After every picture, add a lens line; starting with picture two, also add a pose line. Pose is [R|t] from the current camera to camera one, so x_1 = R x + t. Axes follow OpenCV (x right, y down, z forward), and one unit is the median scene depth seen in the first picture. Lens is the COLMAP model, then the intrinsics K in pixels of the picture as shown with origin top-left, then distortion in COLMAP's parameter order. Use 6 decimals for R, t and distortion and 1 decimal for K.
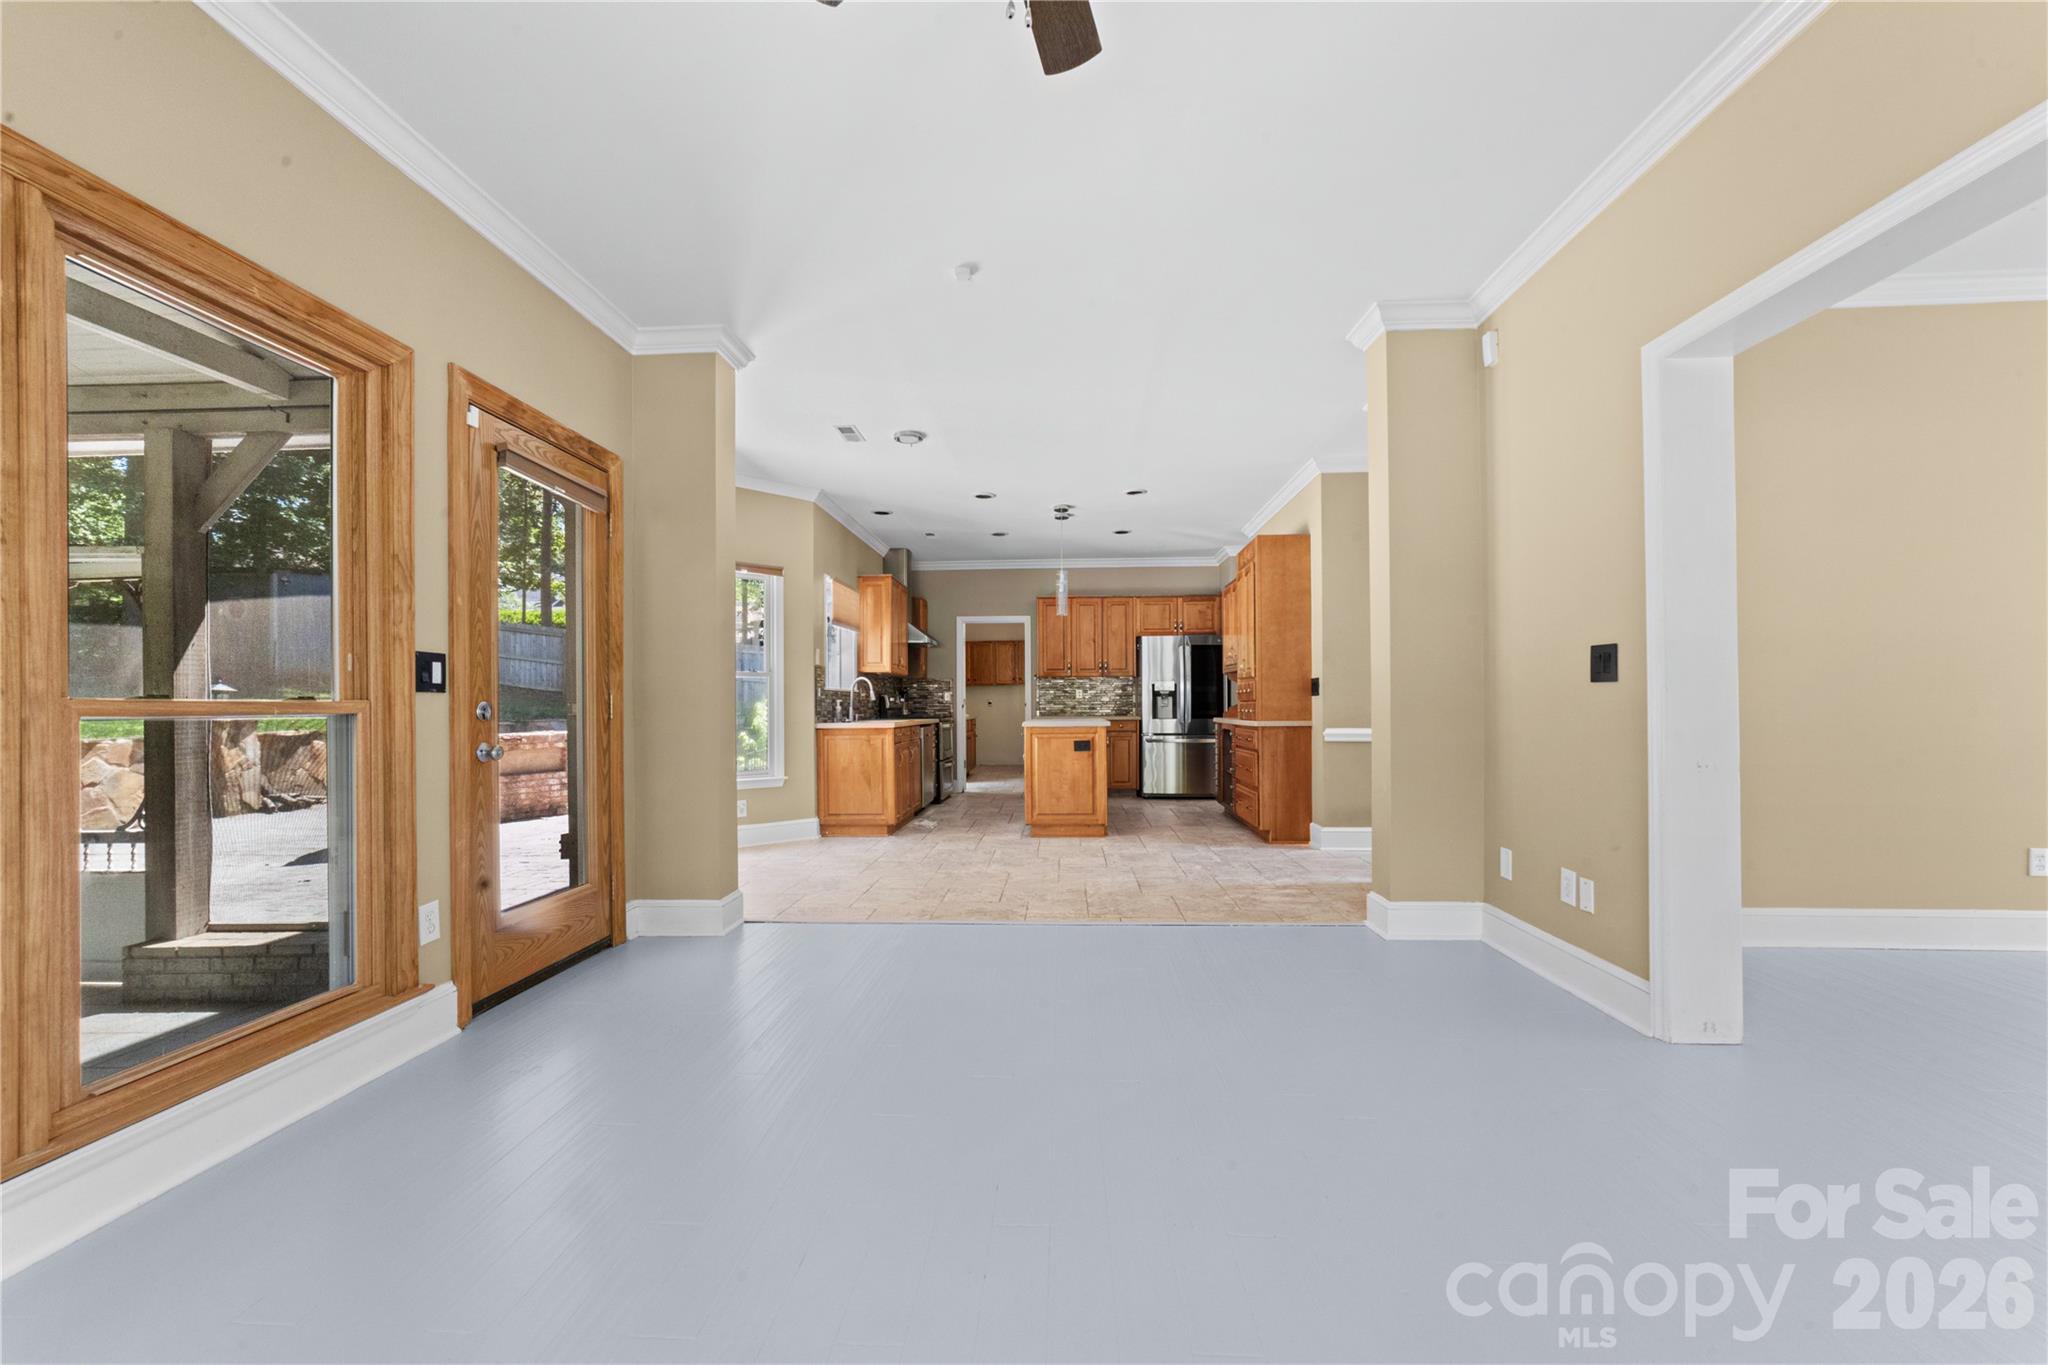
lens RADIAL K [[809.0, 0, 1031.0], [0, 809.0, 703.5], [0, 0, 1]] dist [-0.007563, 0.010702]
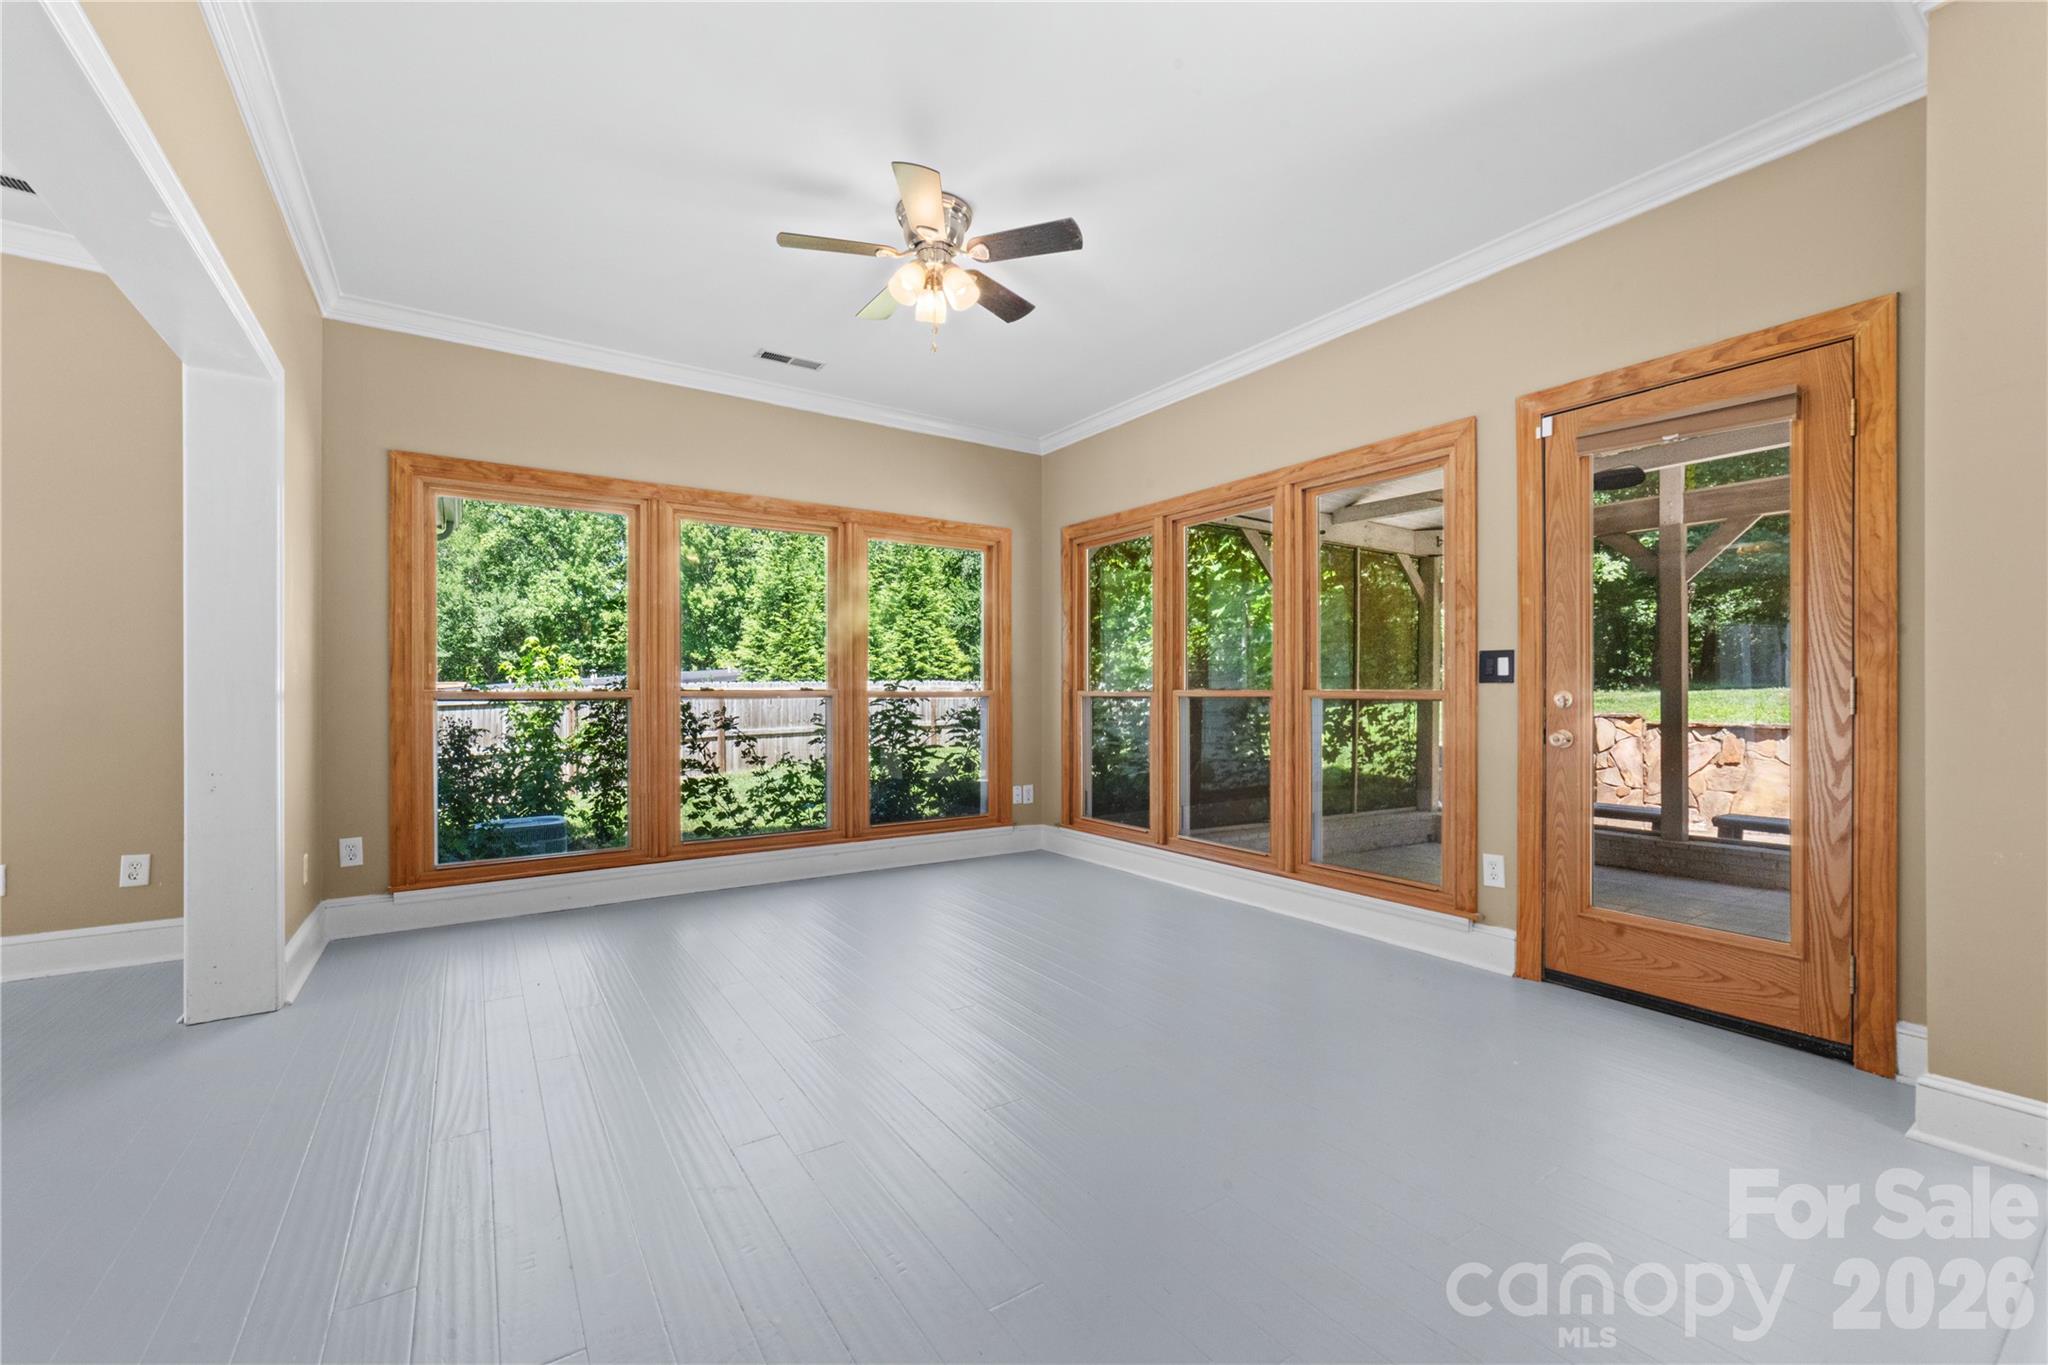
lens RADIAL K [[826.4, 0, 1021.8], [0, 826.4, 692.6], [0, 0, 1]] dist [-0.003026, -0.000024]
pose [[-0.801744, 0.004251, -0.597653, 0.347220], [0.003727, 0.999991, 0.002113, -0.002779], [0.597656, -0.000534, -0.801752, 0.950374]]
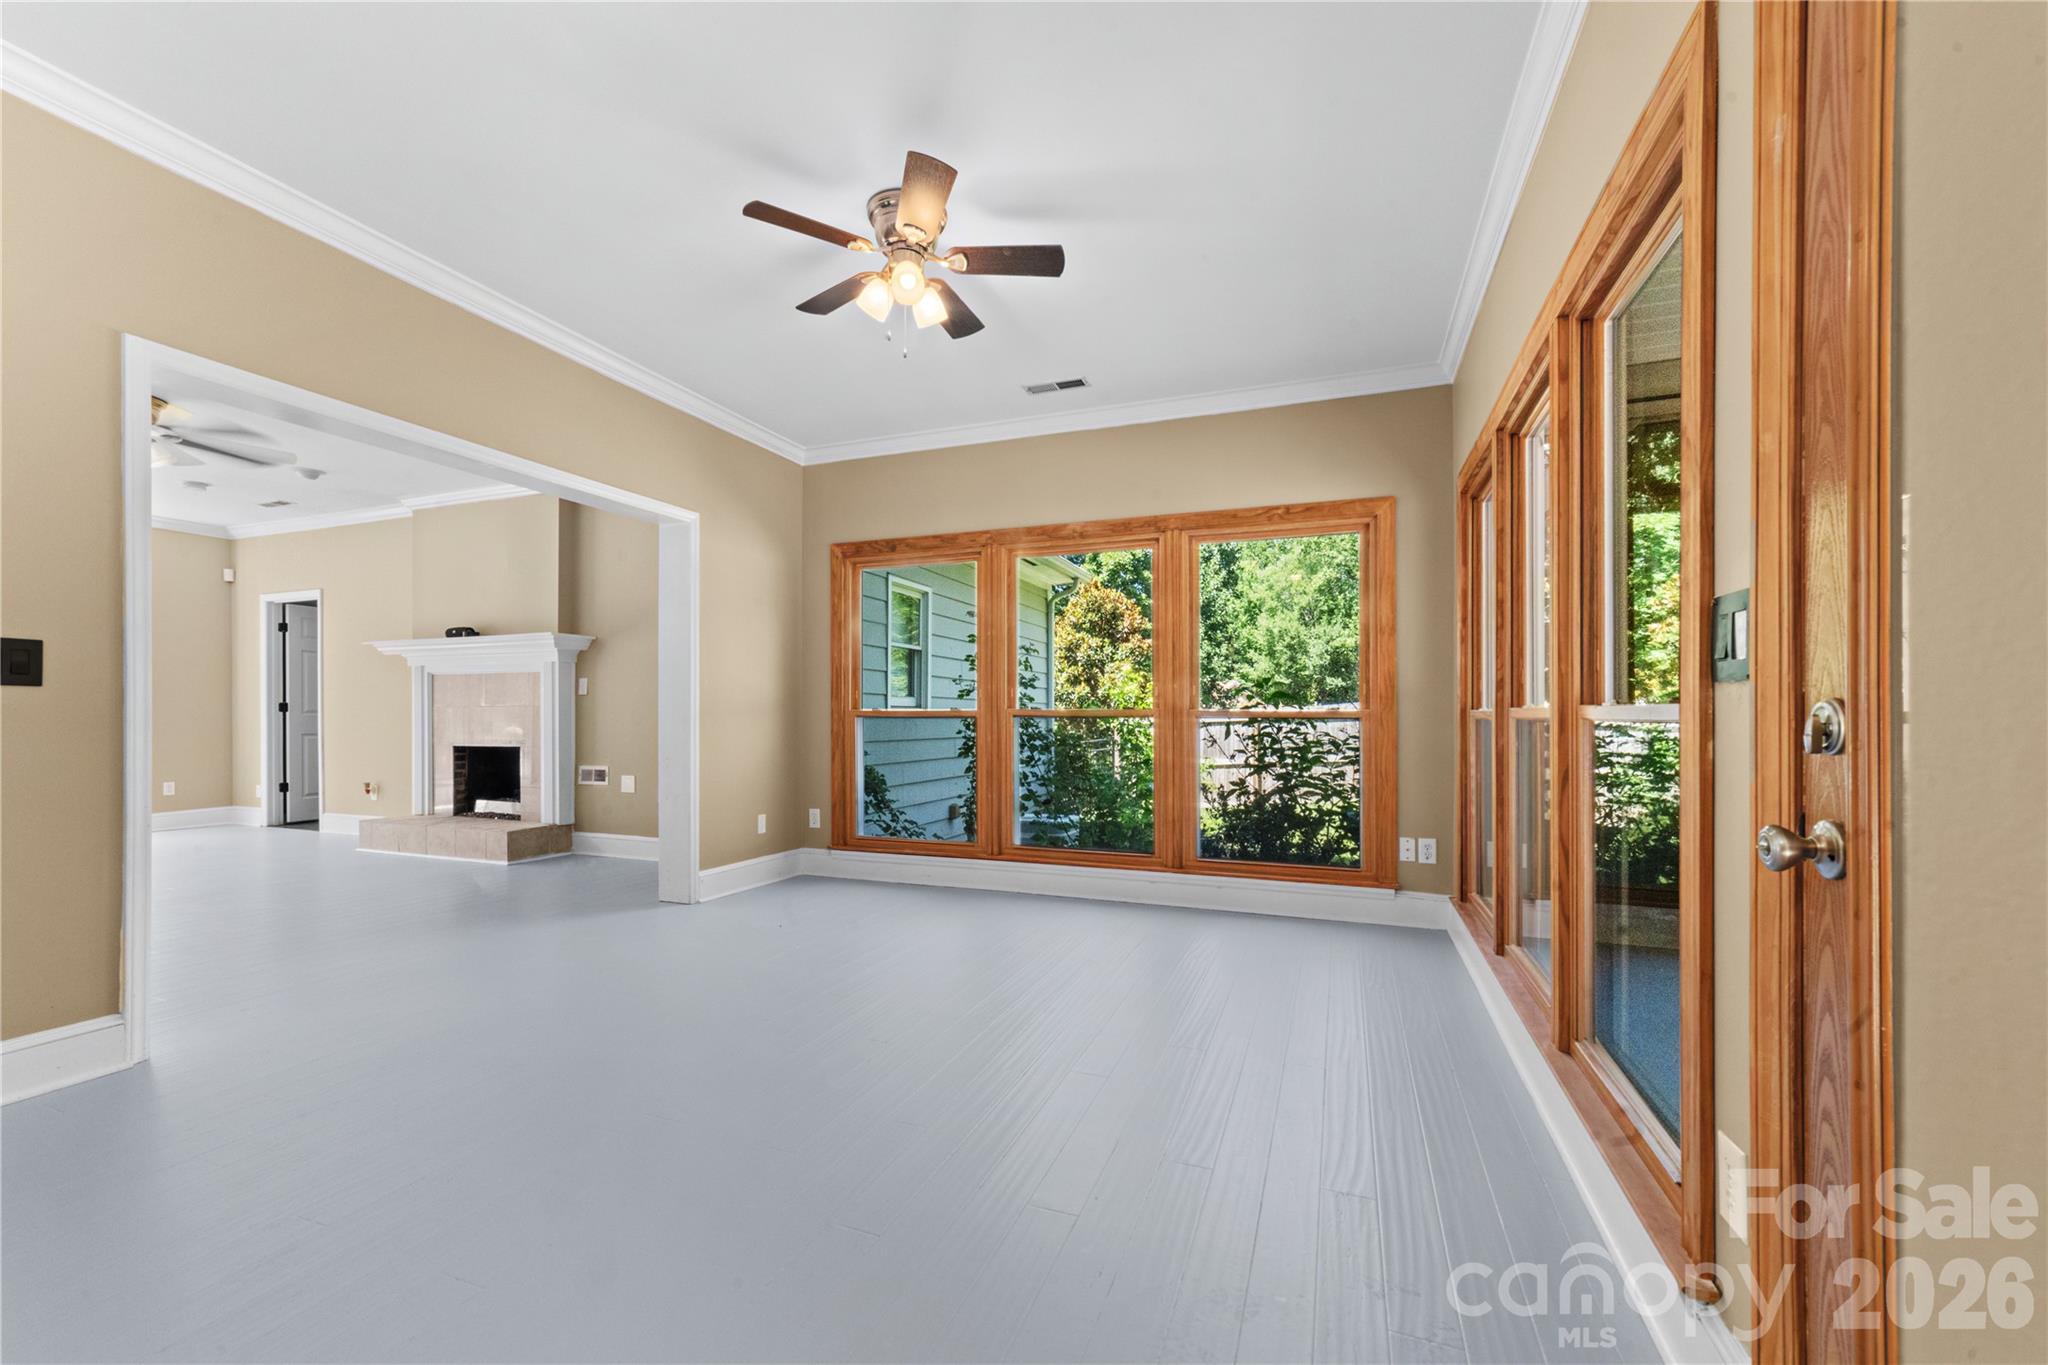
lens RADIAL K [[809.0, 0, 1031.0], [0, 809.0, 703.5], [0, 0, 1]] dist [-0.007563, 0.010702]
pose [[-0.953006, 0.005650, 0.302899, -0.297735], [0.001698, 0.999910, -0.013309, 0.001482], [-0.302947, -0.012169, -0.952930, 0.941682]]
